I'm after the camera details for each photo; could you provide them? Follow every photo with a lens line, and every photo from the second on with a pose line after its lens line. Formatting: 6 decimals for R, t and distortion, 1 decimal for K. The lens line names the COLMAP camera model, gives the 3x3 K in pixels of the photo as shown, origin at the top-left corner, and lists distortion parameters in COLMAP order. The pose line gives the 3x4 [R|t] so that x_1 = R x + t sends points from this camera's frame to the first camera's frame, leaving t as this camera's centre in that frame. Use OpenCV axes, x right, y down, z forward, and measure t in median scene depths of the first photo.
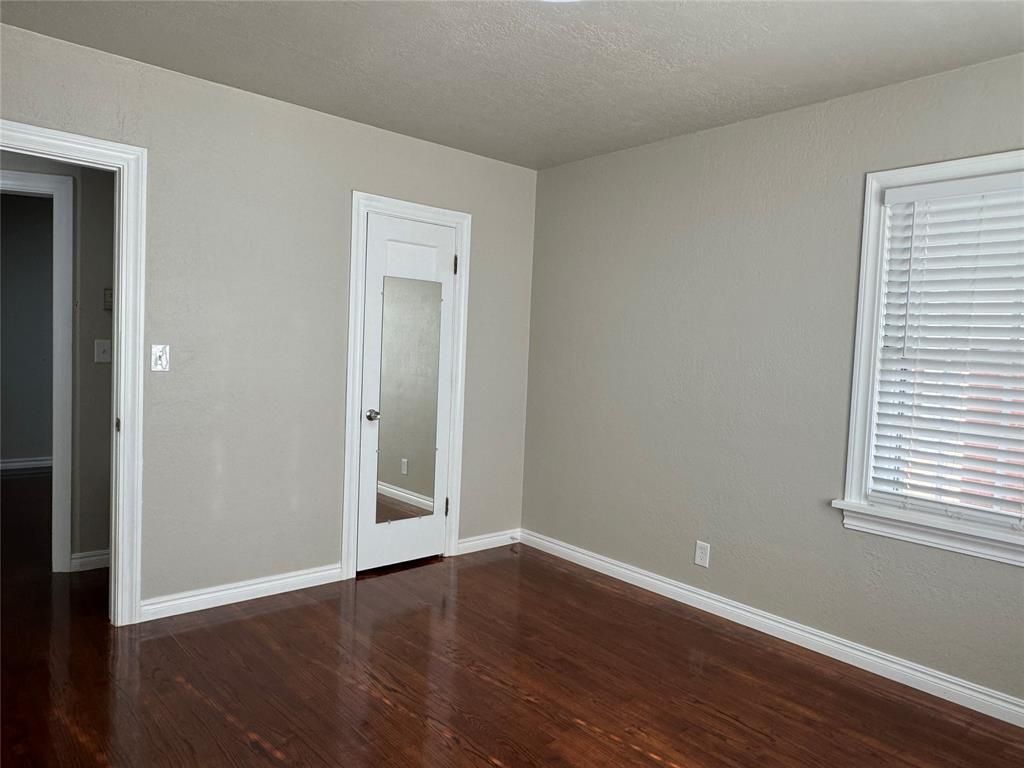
lens RADIAL K [[687.3, 0, 512.0], [0, 687.3, 384.0], [0, 0, 1]] dist [0.004199, 0.000916]
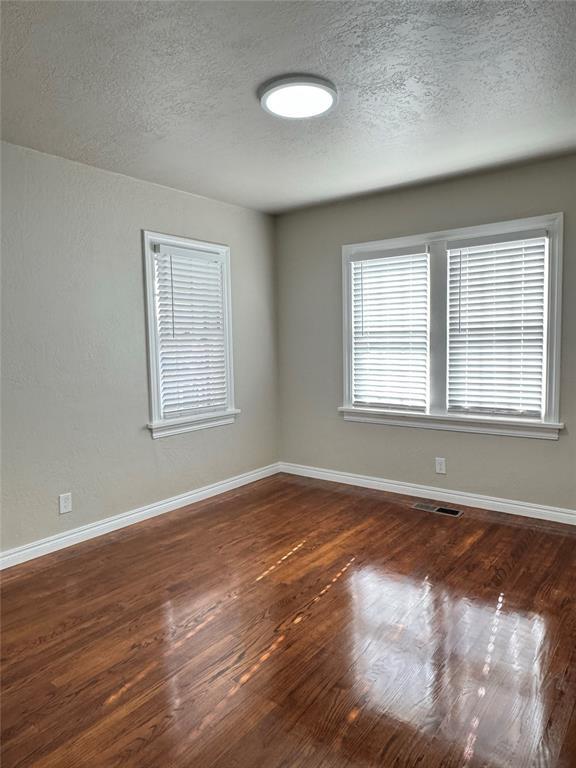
lens RADIAL K [[515.4, 0, 288.0], [0, 515.4, 384.0], [0, 0, 1]] dist [0.004199, 0.000916]
pose [[-0.202794, -0.123818, 0.971362, -0.844056], [0.065462, 0.988040, 0.139610, -0.086686], [-0.977031, 0.091899, -0.192263, 0.942713]]
